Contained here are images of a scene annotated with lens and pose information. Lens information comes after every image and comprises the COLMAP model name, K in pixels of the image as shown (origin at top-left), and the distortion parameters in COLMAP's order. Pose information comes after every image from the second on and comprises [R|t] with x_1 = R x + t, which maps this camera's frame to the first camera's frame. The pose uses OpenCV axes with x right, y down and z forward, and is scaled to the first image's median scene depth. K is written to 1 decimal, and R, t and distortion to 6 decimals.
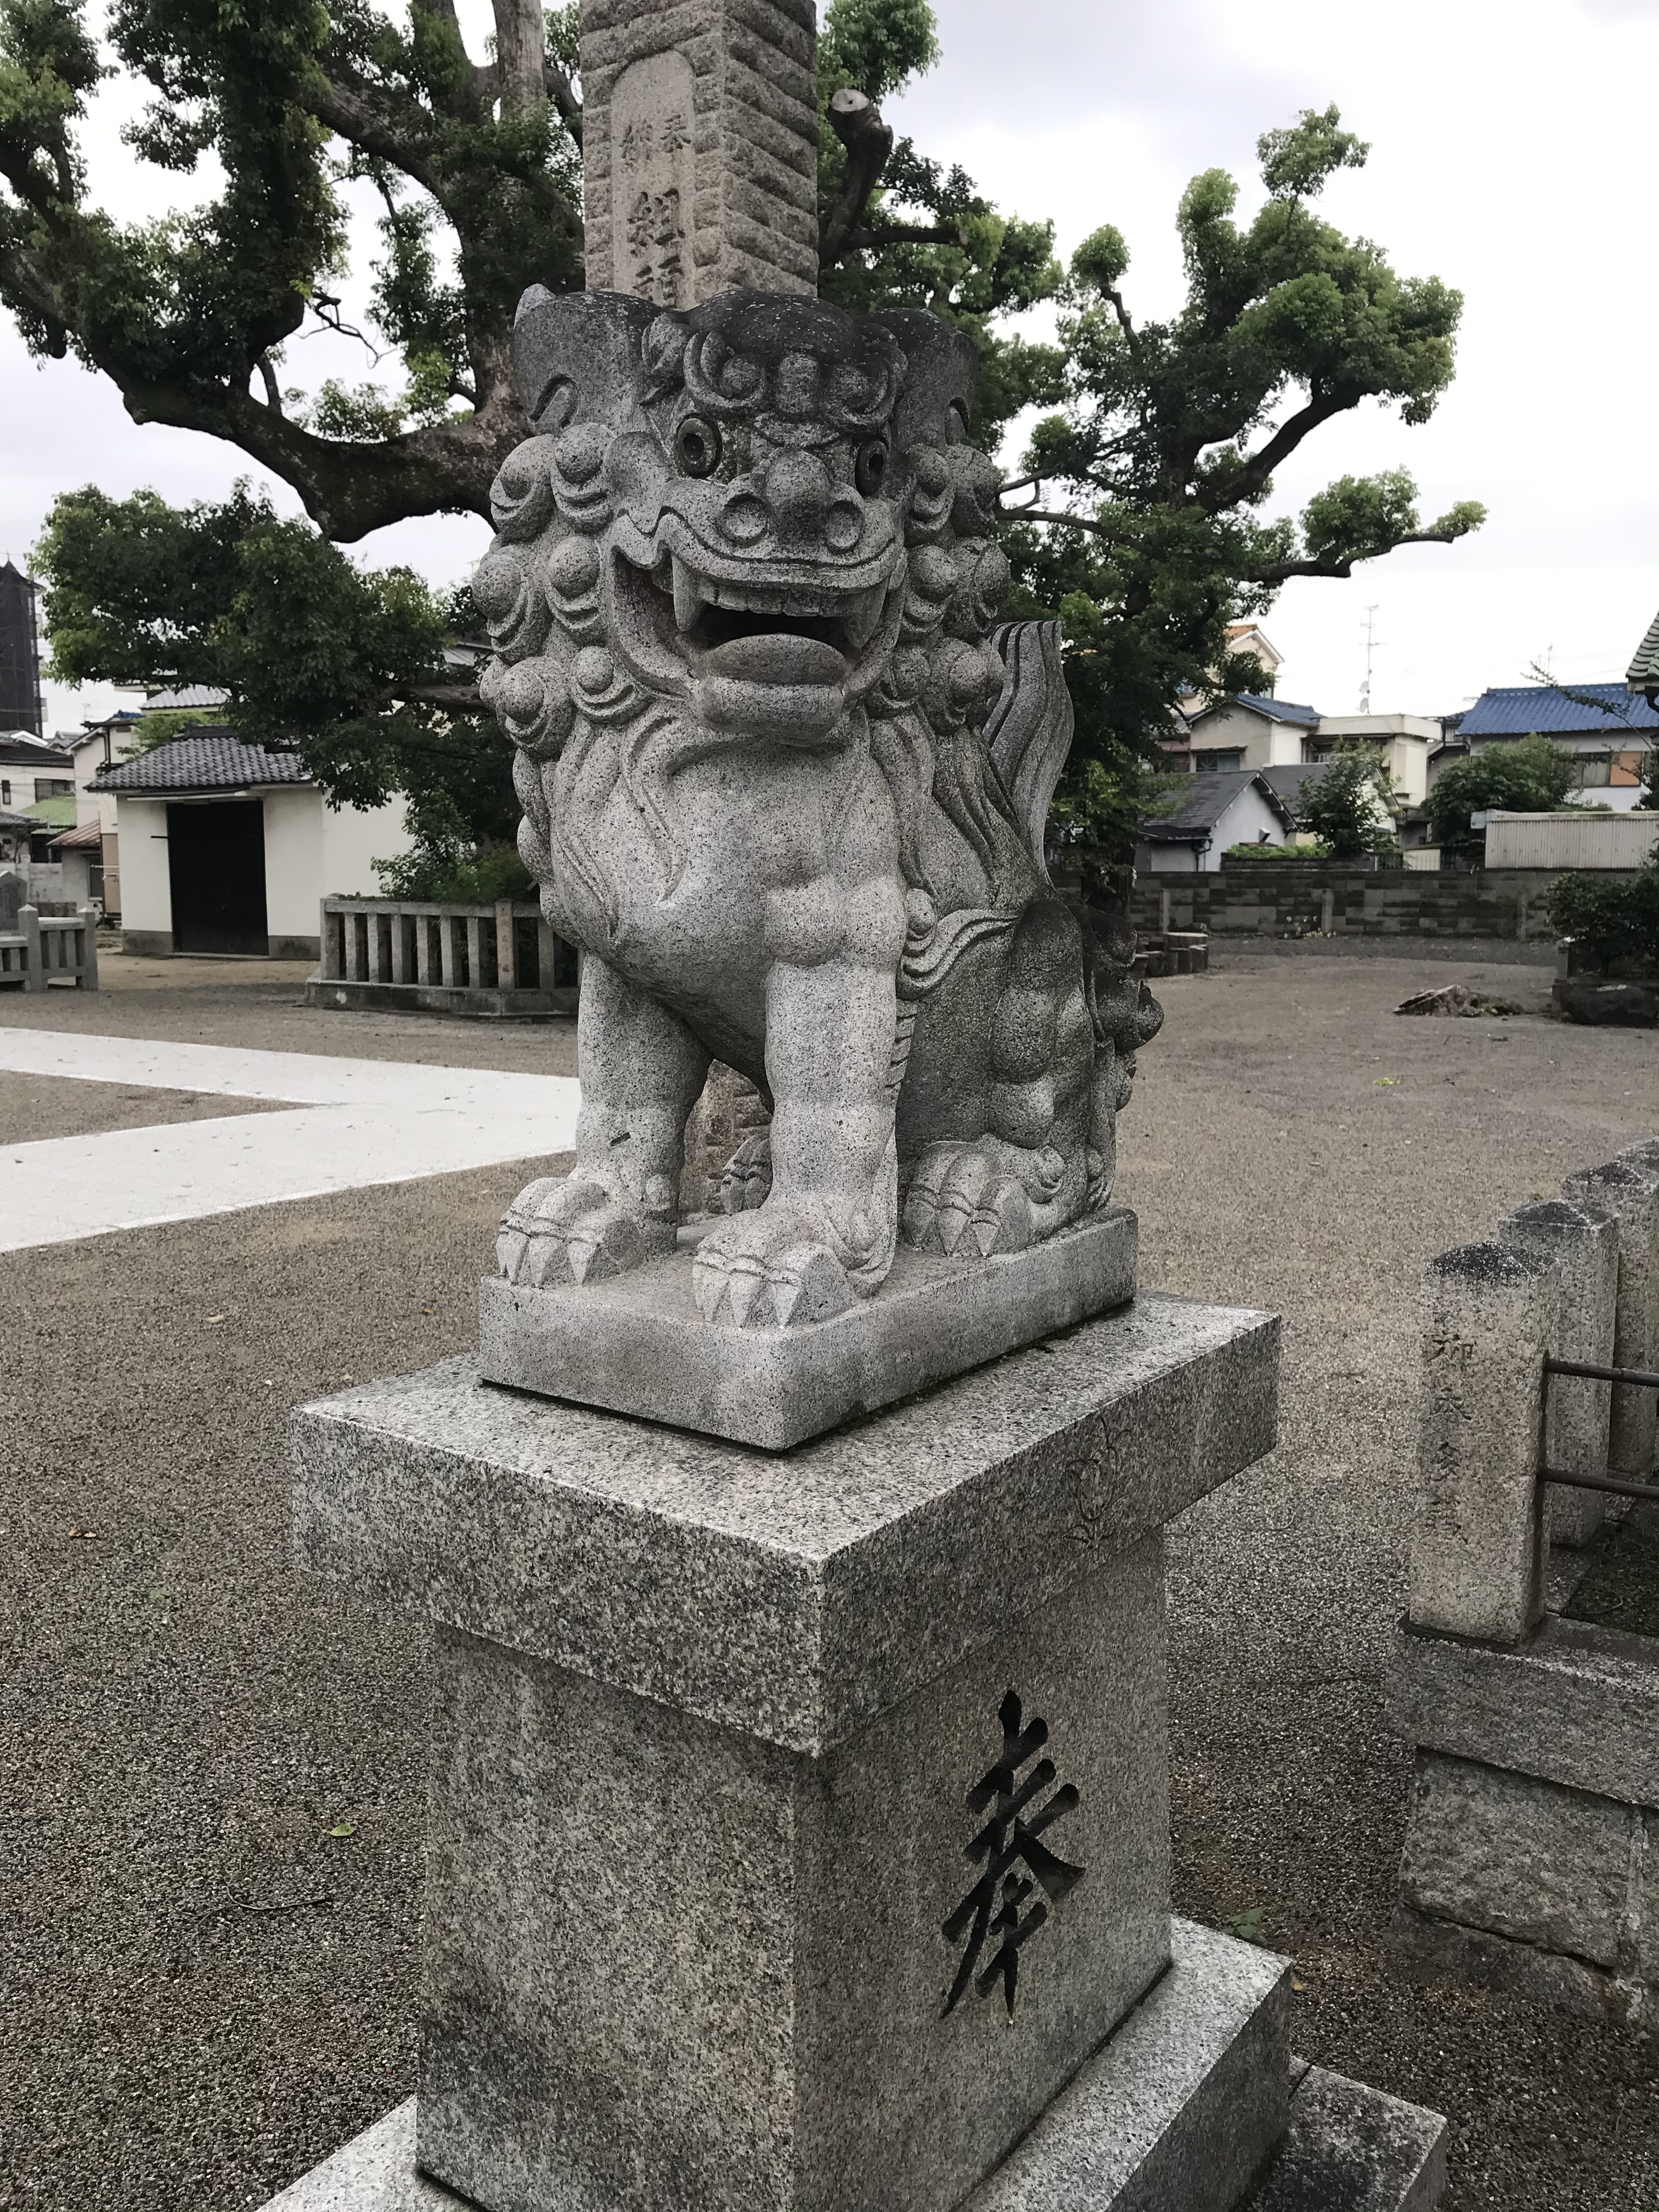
lens RADIAL K [[1923.4, 0, 829.5], [0, 1923.4, 1106.0], [0, 0, 1]] dist [0.067246, -0.009092]
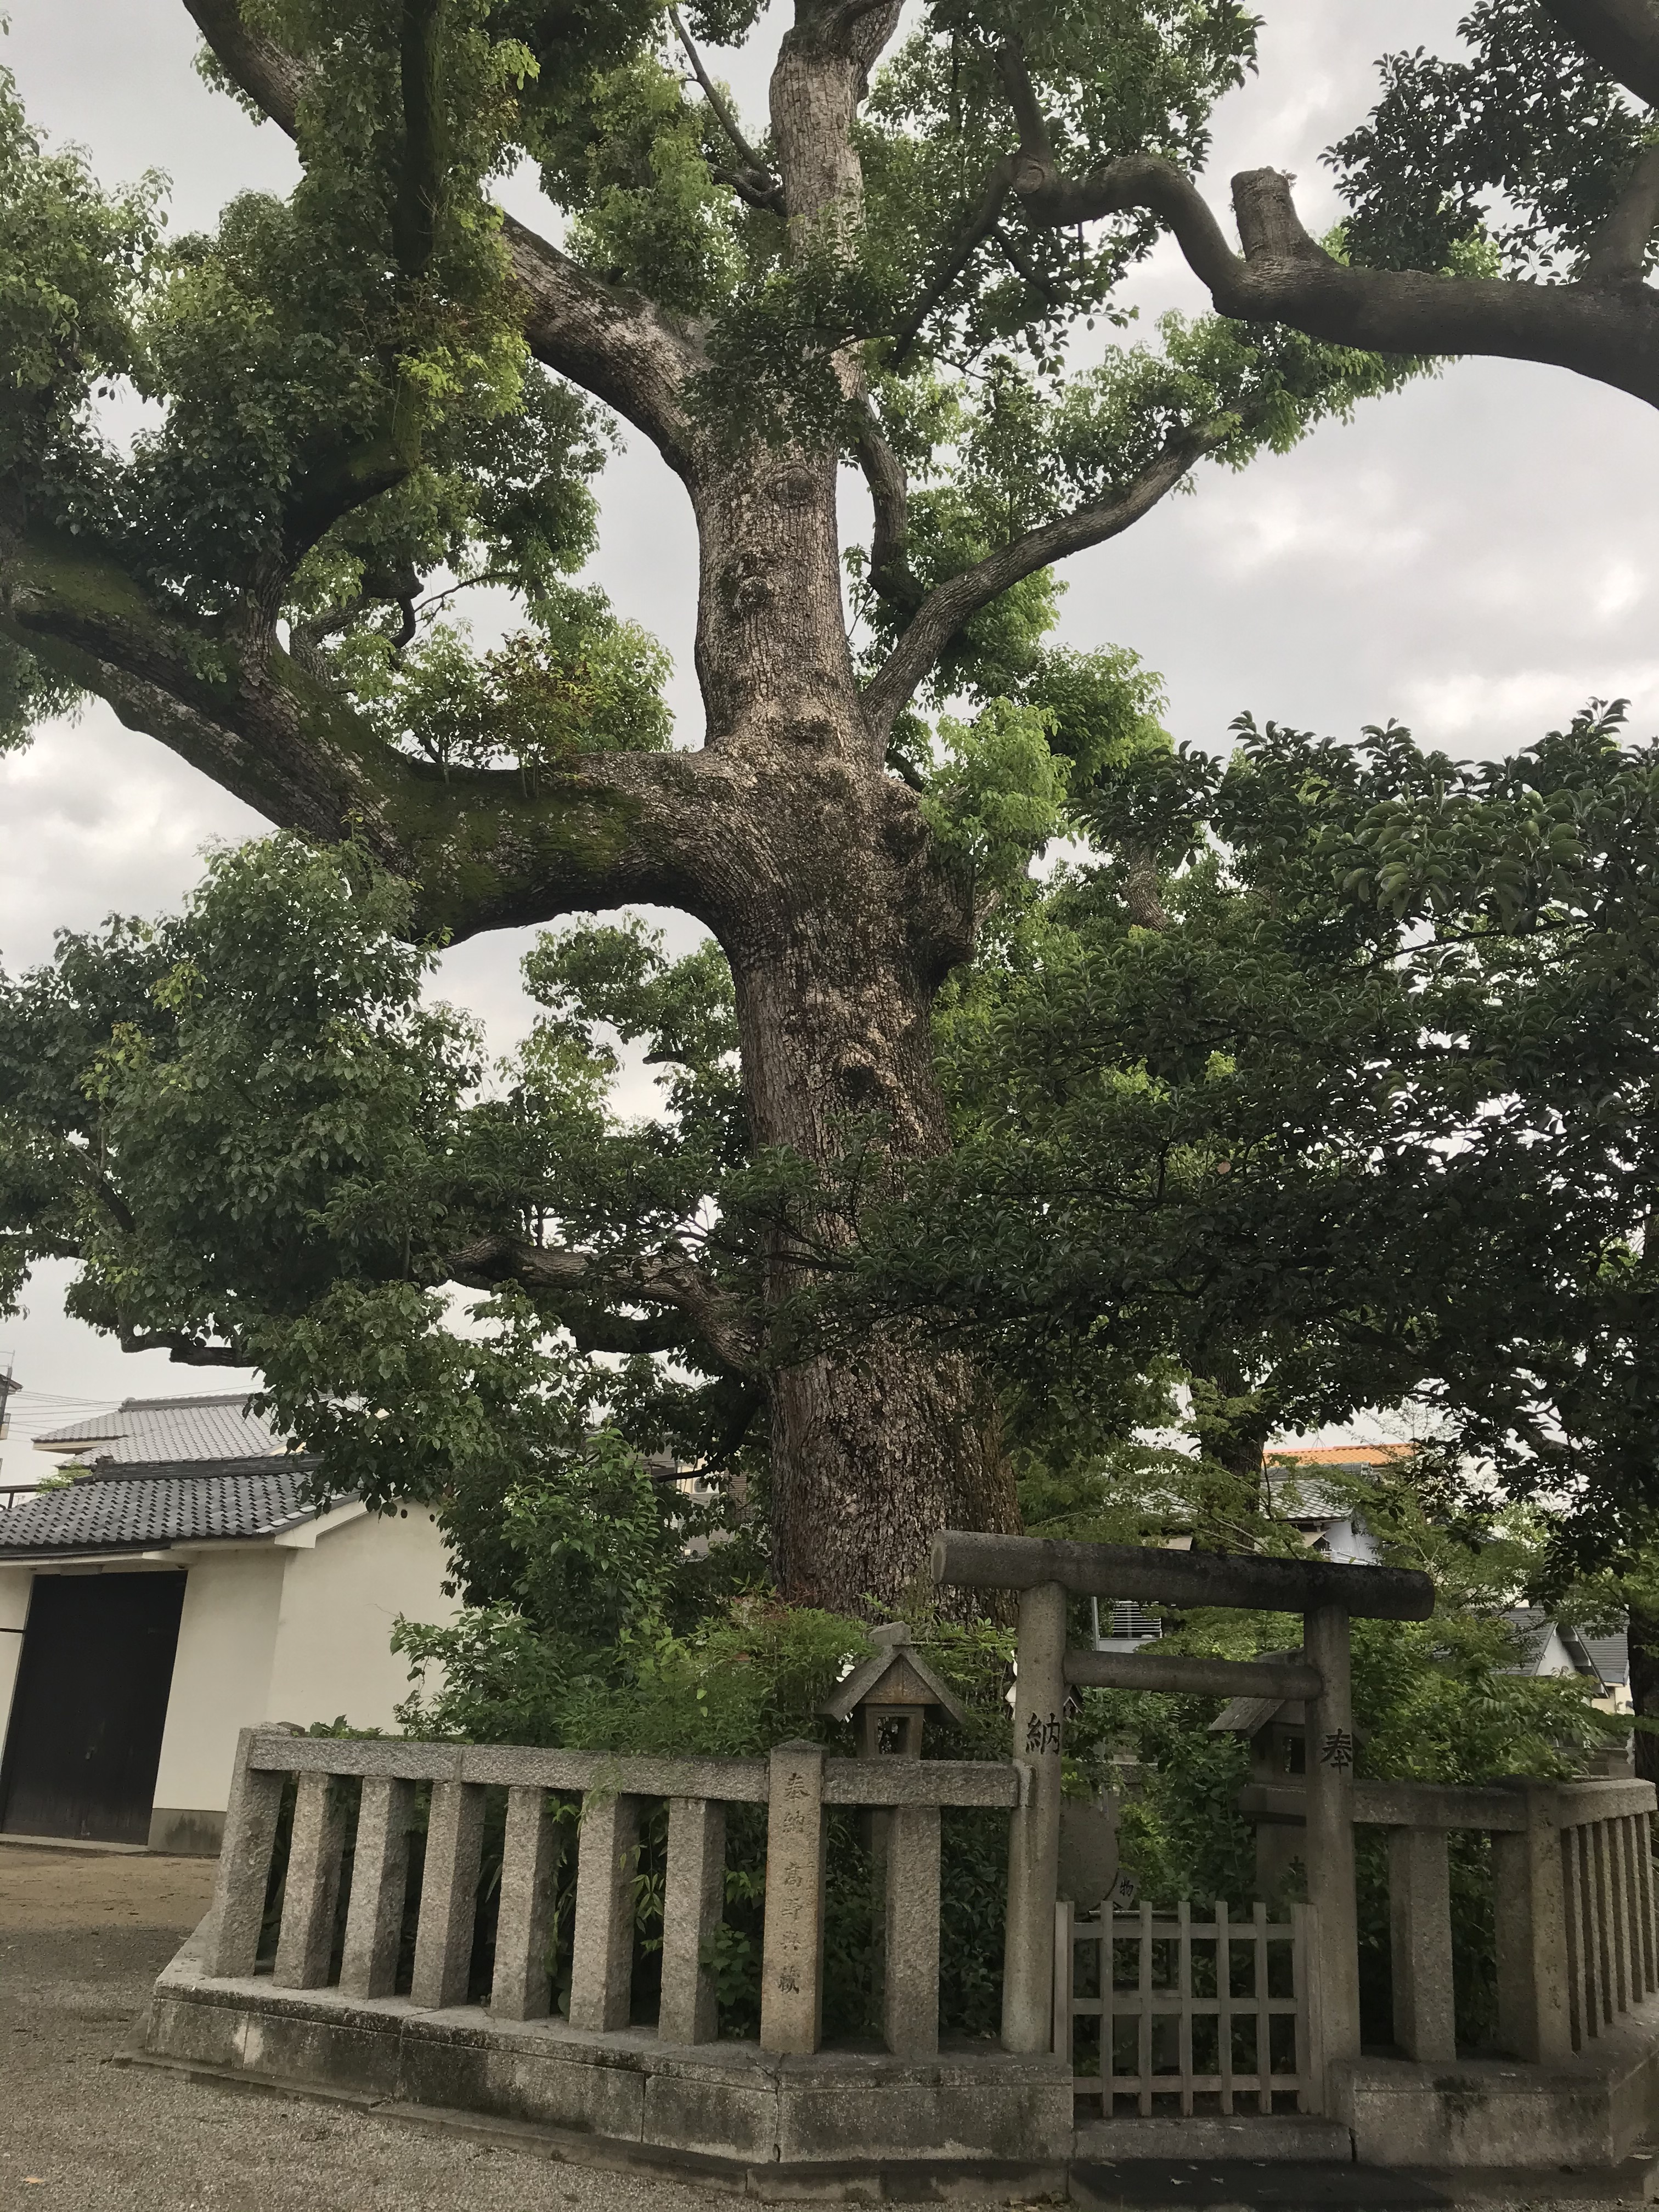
lens RADIAL K [[1923.4, 0, 829.5], [0, 1923.4, 1106.0], [0, 0, 1]] dist [0.067246, -0.009092]
pose [[0.999206, 0.039806, 0.001530, -0.159818], [-0.035440, 0.905838, -0.422139, -0.063369], [-0.018189, 0.421749, 0.906530, 0.624223]]
